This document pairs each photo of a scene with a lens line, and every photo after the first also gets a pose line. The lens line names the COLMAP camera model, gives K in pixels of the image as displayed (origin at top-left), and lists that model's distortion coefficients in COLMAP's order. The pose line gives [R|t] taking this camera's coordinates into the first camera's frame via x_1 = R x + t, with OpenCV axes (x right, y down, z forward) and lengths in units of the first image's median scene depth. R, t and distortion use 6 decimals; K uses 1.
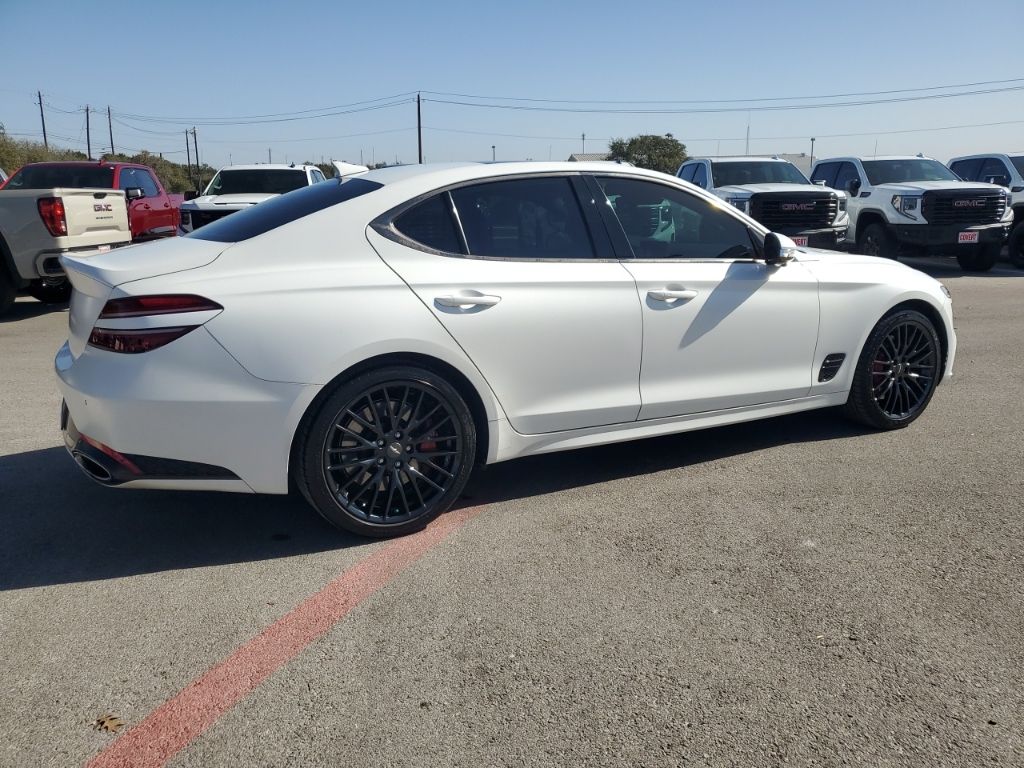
lens RADIAL K [[795.0, 0, 516.6], [0, 795.0, 392.4], [0, 0, 1]] dist [0.020510, 0.006553]
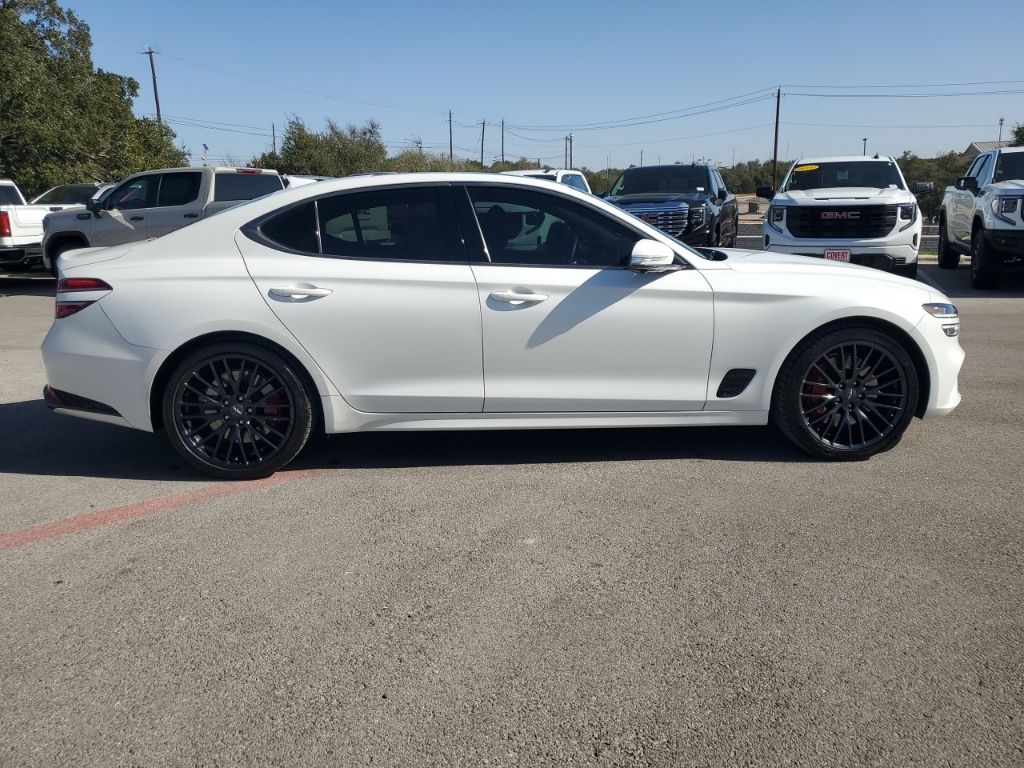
lens RADIAL K [[795.0, 0, 514.8], [0, 795.0, 379.1], [0, 0, 1]] dist [0.020510, 0.006553]
pose [[0.900125, 0.088163, -0.426618, 0.657829], [-0.094289, 0.995522, 0.006790, -0.020866], [0.425306, 0.034113, 0.904406, 0.047370]]
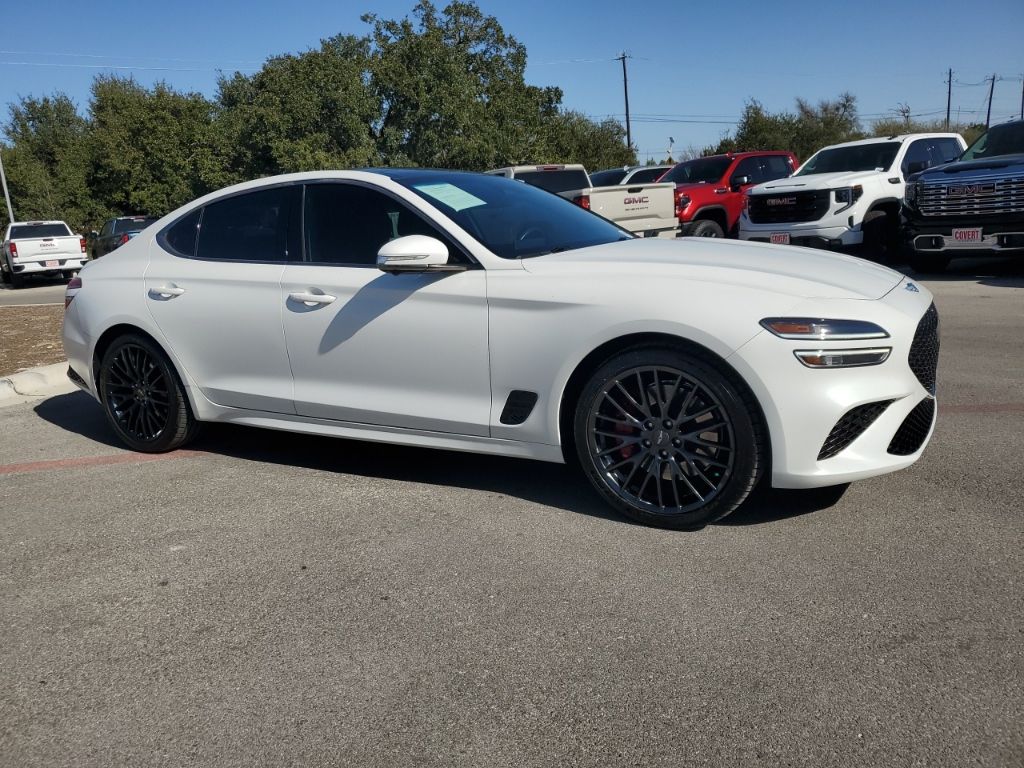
lens RADIAL K [[795.0, 0, 511.9], [0, 795.0, 380.1], [0, 0, 1]] dist [0.020510, 0.006553]
pose [[0.511544, 0.150957, -0.845893, 1.213232], [-0.137091, 0.986175, 0.093088, -0.150668], [0.848250, 0.068346, 0.525167, 0.695170]]
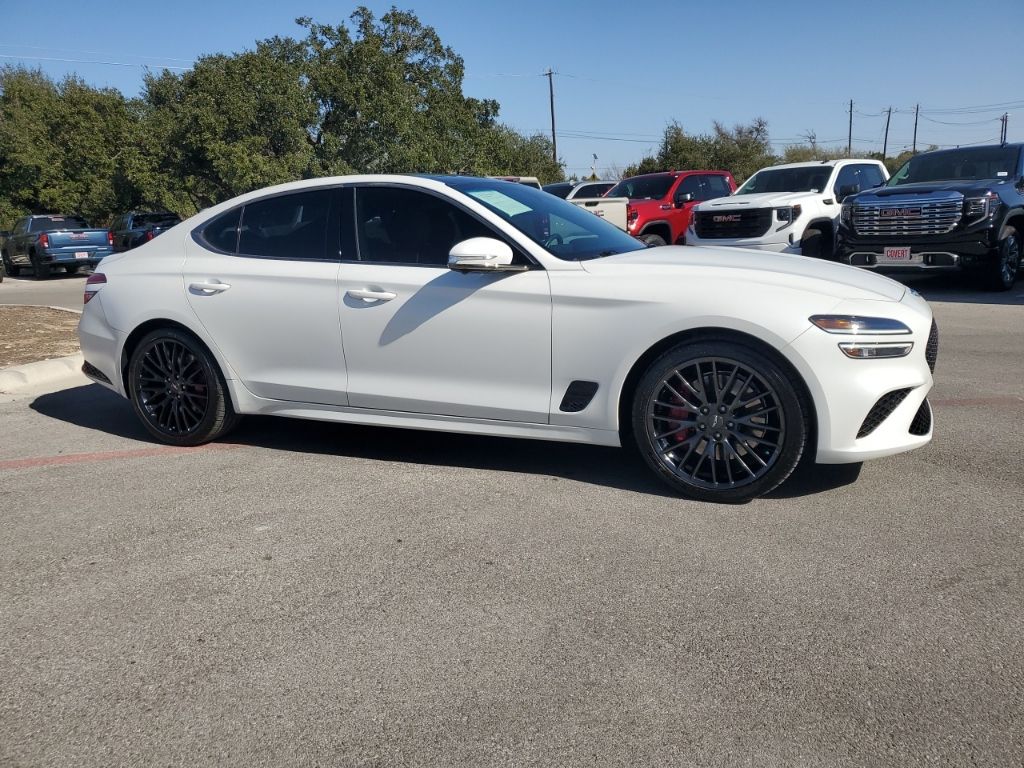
lens RADIAL K [[795.0, 0, 521.9], [0, 795.0, 386.4], [0, 0, 1]] dist [0.020510, 0.006553]
pose [[0.602585, 0.147802, -0.784249, 1.190449], [-0.149757, 0.986185, 0.070792, -0.108581], [0.783877, 0.074789, 0.616395, 0.511058]]
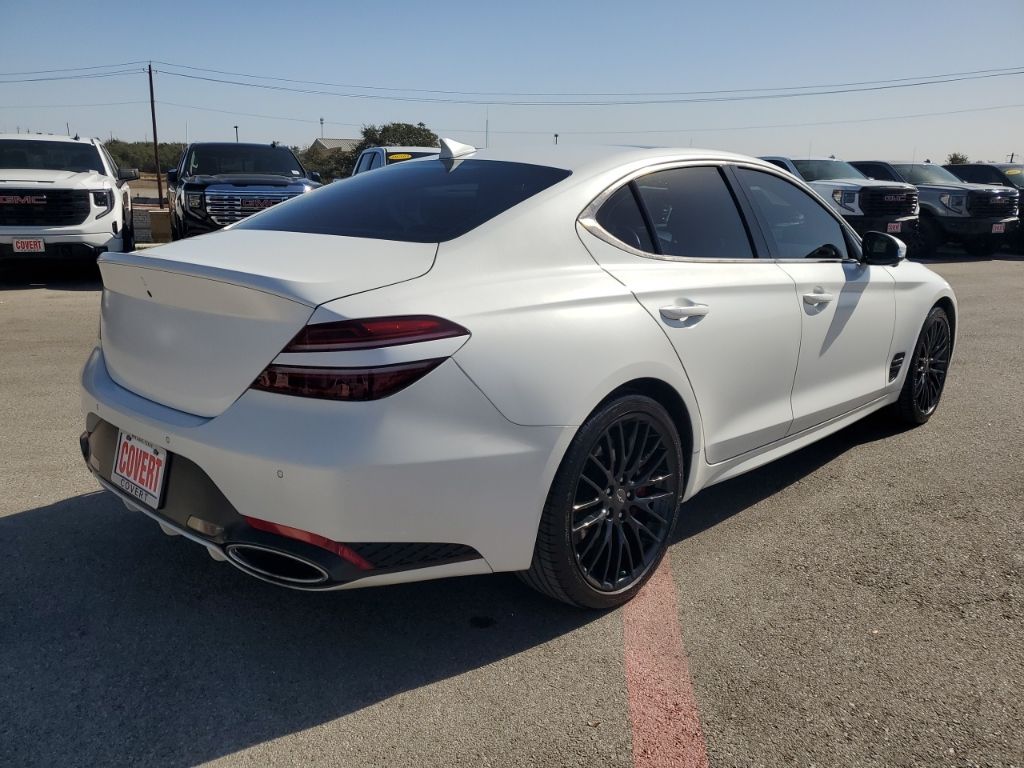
lens RADIAL K [[795.0, 0, 502.7], [0, 795.0, 389.3], [0, 0, 1]] dist [0.020510, 0.006553]
pose [[0.955748, -0.048710, 0.290126, -0.430378], [0.045710, 0.998808, 0.017113, -0.049870], [-0.290614, -0.003094, 0.956835, 0.221205]]
